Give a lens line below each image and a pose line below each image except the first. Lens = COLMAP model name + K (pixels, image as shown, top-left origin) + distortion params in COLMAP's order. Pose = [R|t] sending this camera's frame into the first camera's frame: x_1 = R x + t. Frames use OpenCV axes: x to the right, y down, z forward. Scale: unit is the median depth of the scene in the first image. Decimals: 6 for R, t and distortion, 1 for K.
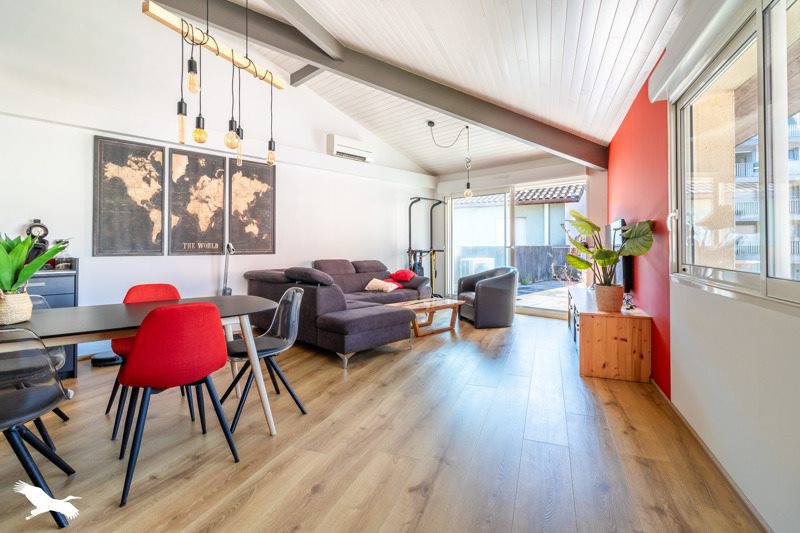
lens RADIAL K [[369.7, 0, 407.4], [0, 369.7, 247.9], [0, 0, 1]] dist [0.003378, 0.000724]
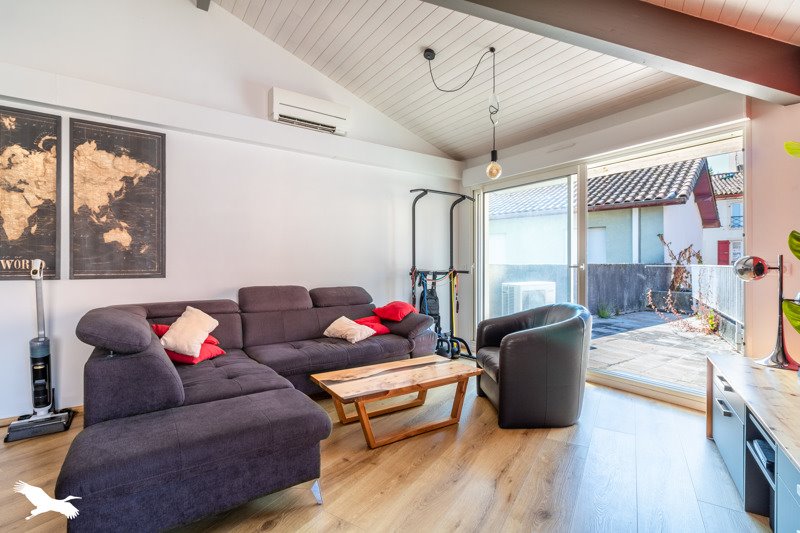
lens RADIAL K [[369.7, 0, 398.9], [0, 369.7, 264.7], [0, 0, 1]] dist [0.003378, 0.000724]
pose [[0.980456, 0.001111, -0.196733, 0.130010], [-0.001574, 0.999996, -0.002195, -0.004007], [0.196730, 0.002462, 0.980455, 0.416999]]
